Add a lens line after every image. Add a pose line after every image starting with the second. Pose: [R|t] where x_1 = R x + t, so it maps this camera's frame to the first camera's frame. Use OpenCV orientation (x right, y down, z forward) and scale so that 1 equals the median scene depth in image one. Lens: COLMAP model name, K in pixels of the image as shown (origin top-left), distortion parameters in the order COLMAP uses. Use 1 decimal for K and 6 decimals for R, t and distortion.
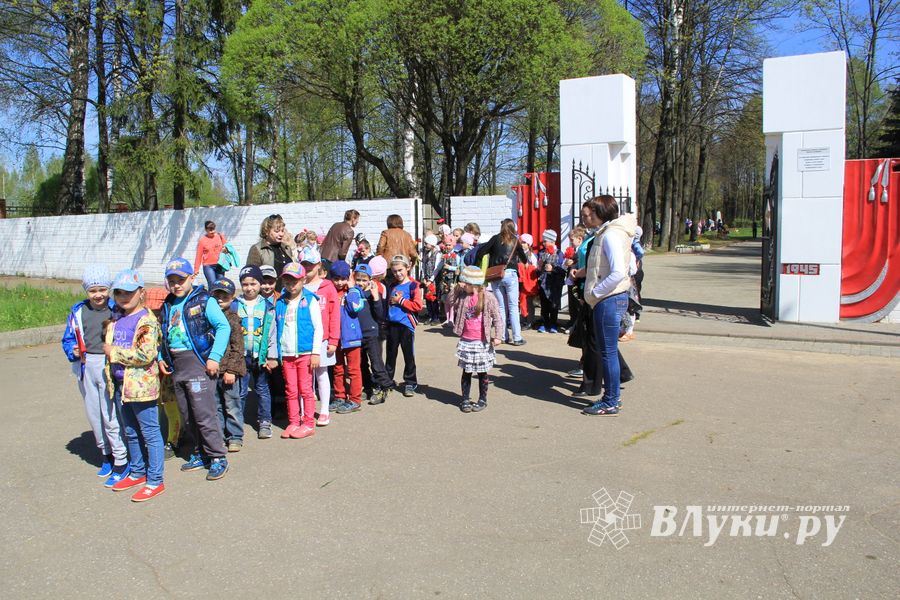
lens RADIAL K [[740.2, 0, 450.0], [0, 740.2, 300.0], [0, 0, 1]] dist [-0.173843, 0.117426]
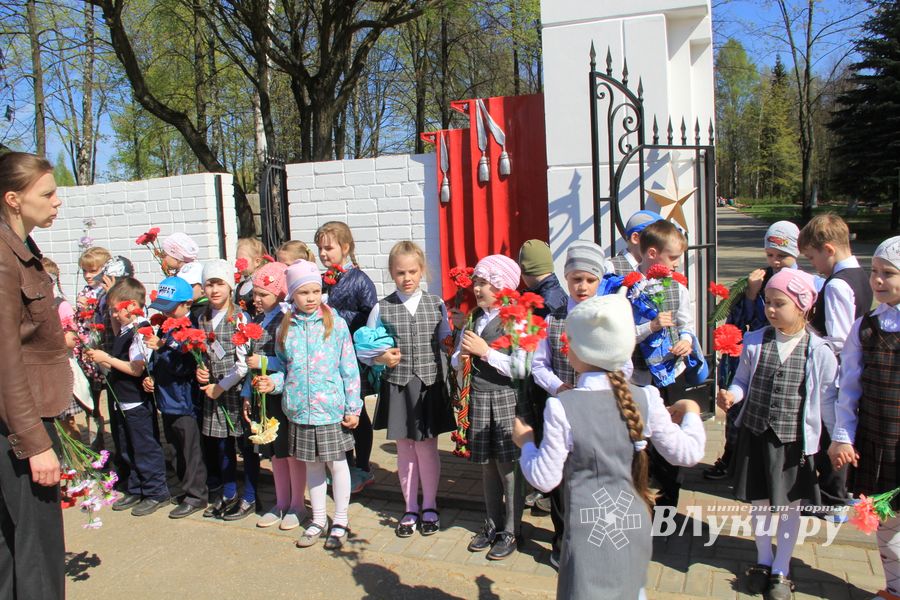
lens RADIAL K [[740.2, 0, 450.0], [0, 740.2, 300.0], [0, 0, 1]] dist [-0.173843, 0.117426]
pose [[0.987508, -0.047671, 0.150186, 0.031772], [0.045640, 0.998814, 0.016946, -0.065457], [-0.150816, -0.009879, 0.988513, 0.592425]]
